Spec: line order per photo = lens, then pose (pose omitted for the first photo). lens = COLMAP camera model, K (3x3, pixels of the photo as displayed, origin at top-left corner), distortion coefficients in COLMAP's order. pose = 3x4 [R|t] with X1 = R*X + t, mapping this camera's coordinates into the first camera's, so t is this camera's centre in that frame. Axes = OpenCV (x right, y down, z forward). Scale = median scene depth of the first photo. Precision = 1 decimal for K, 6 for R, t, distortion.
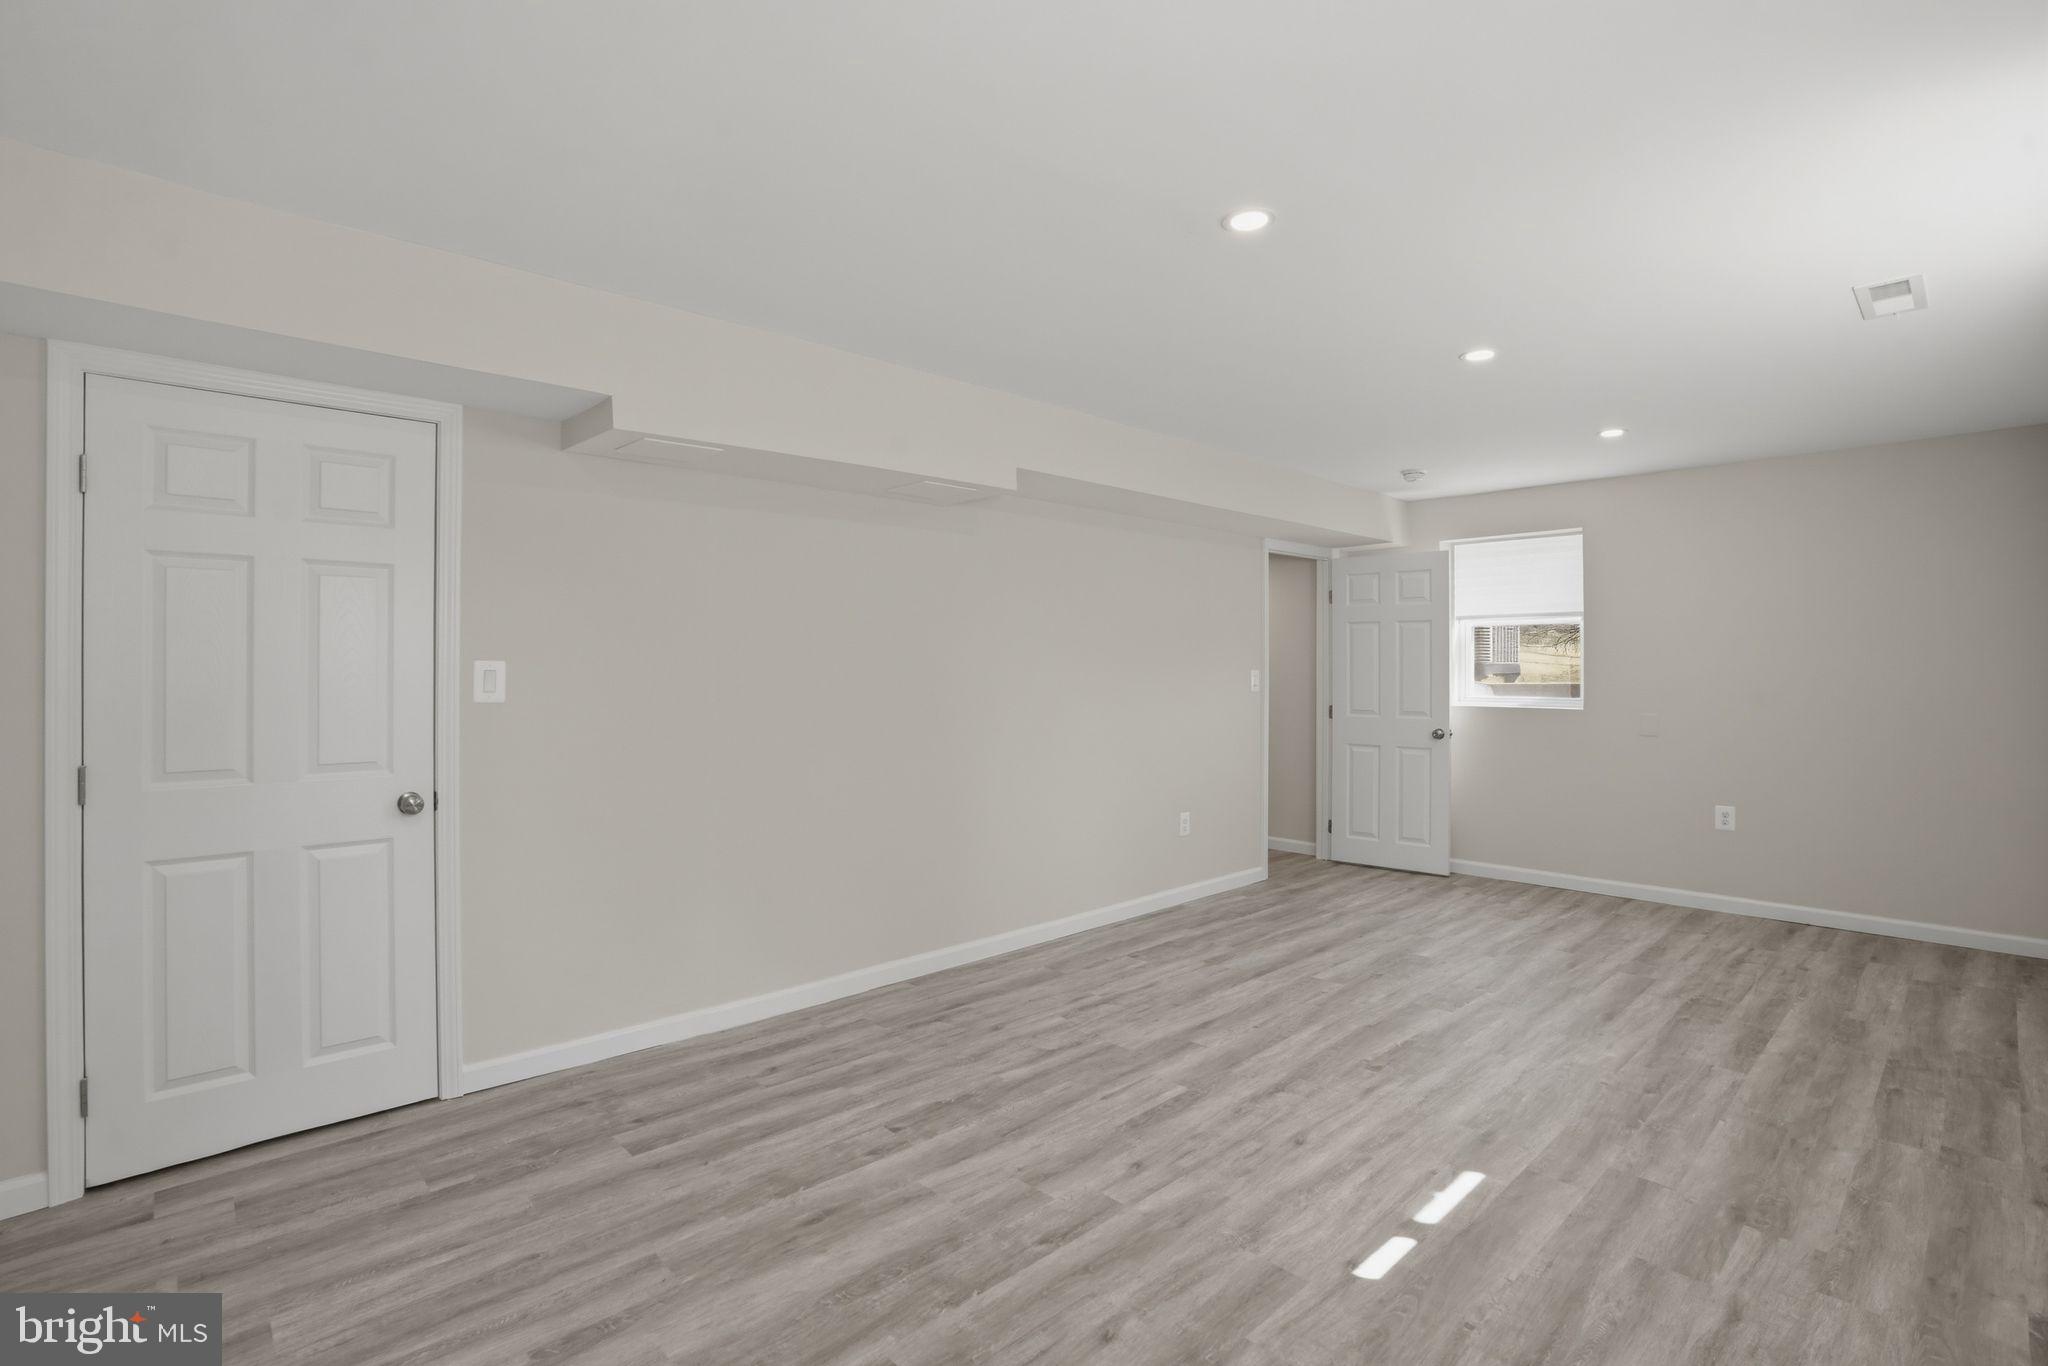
lens RADIAL K [[939.4, 0, 1025.5], [0, 939.4, 674.4], [0, 0, 1]] dist [-0.022034, 0.002270]
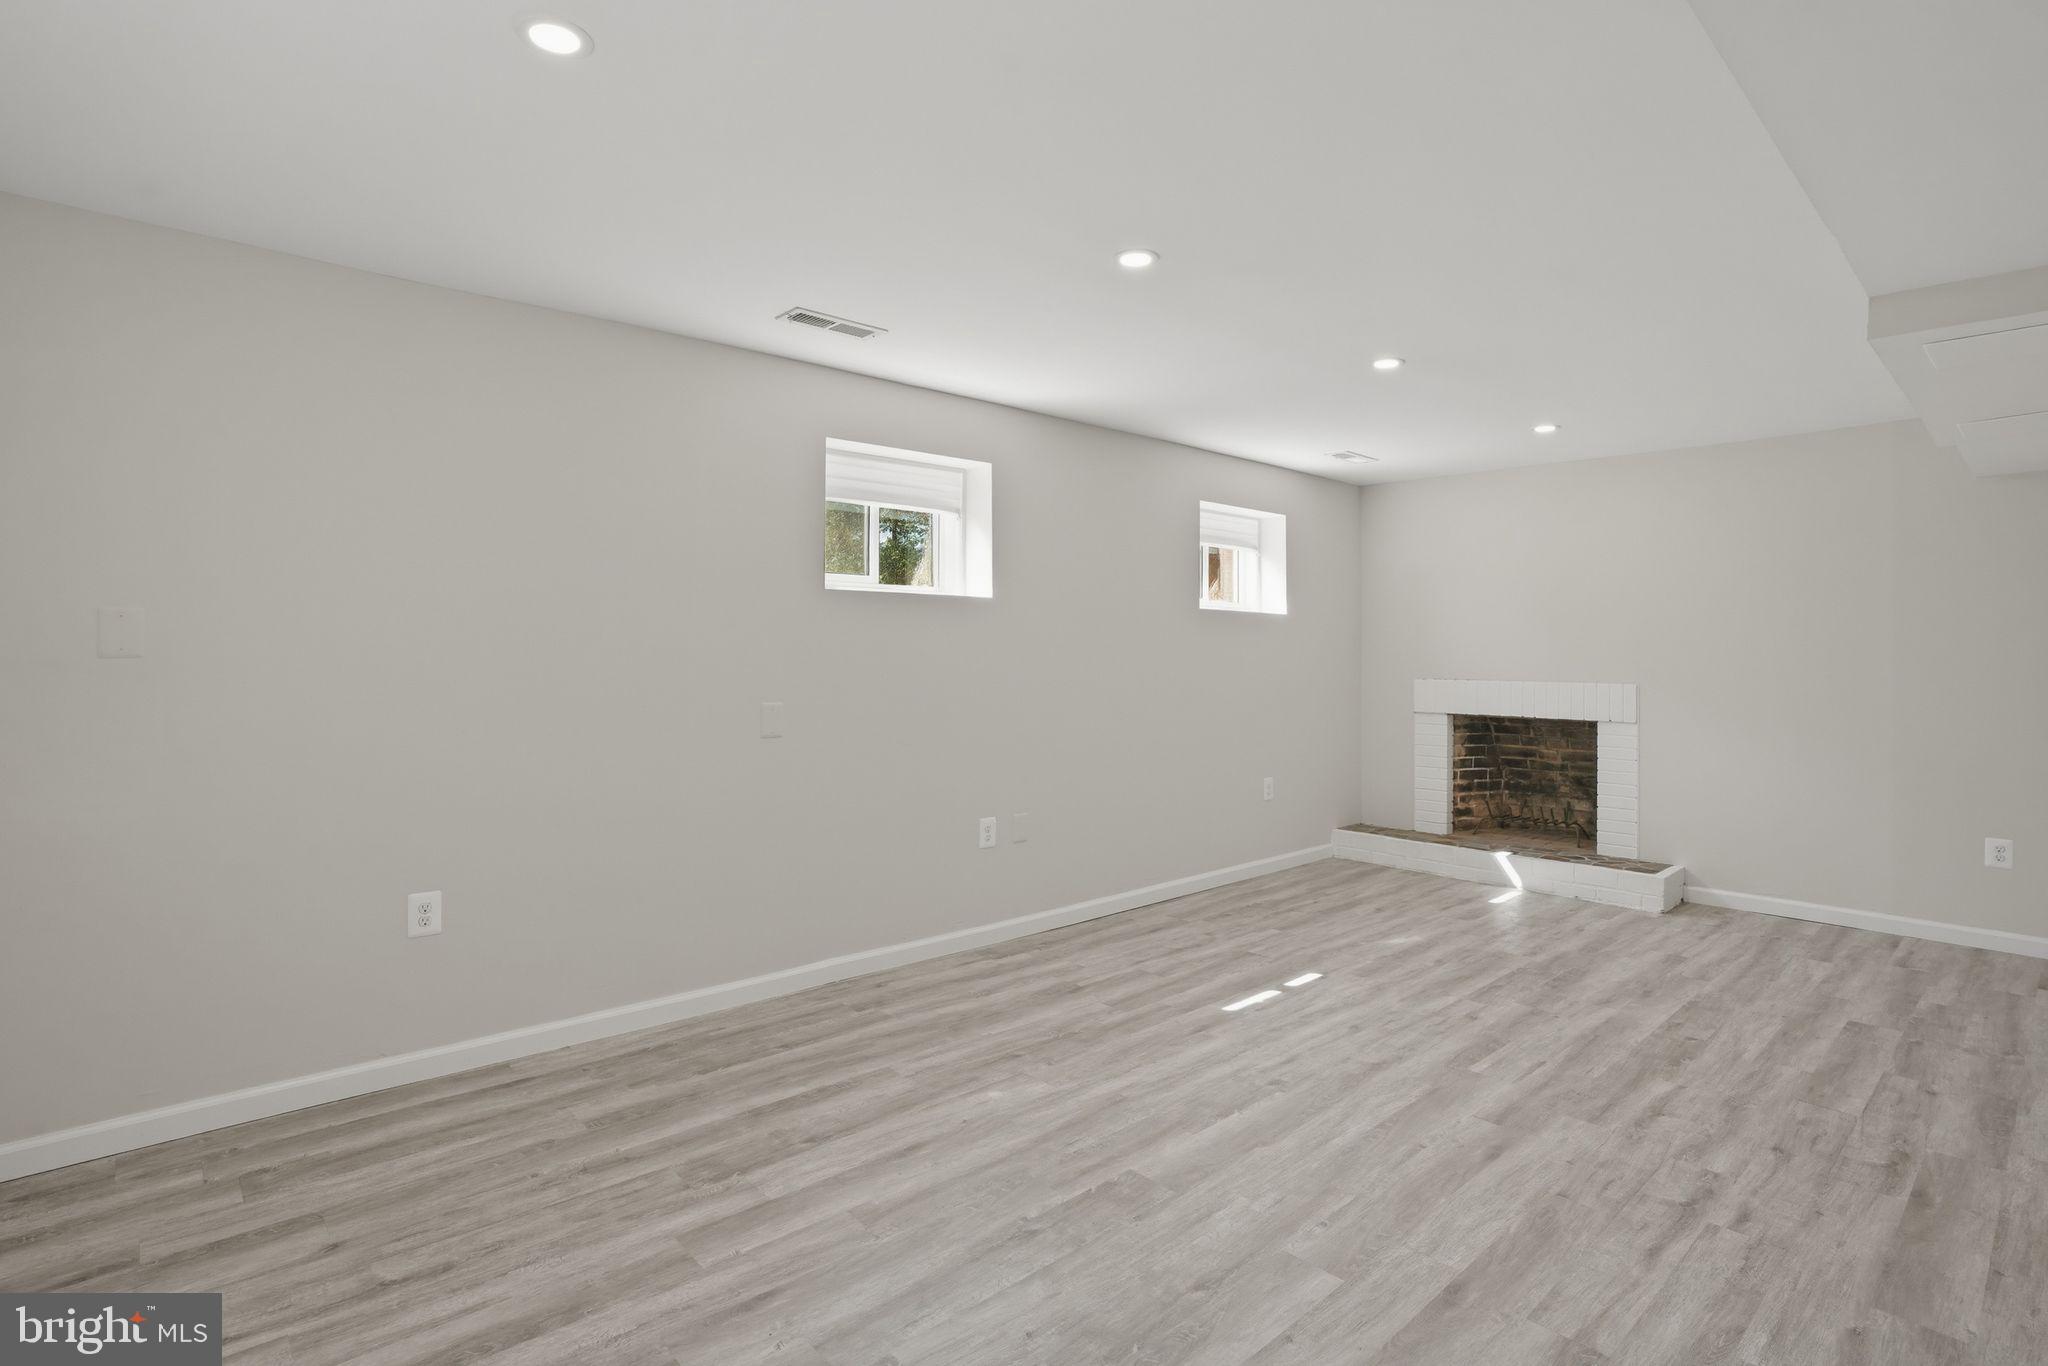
lens RADIAL K [[939.4, 0, 1020.1], [0, 939.4, 678.5], [0, 0, 1]] dist [-0.022034, 0.002270]
pose [[-0.999259, -0.010230, 0.037094, 0.640579], [-0.009114, 0.999504, 0.030143, -0.006334], [-0.037384, 0.029783, -0.998857, 2.061501]]
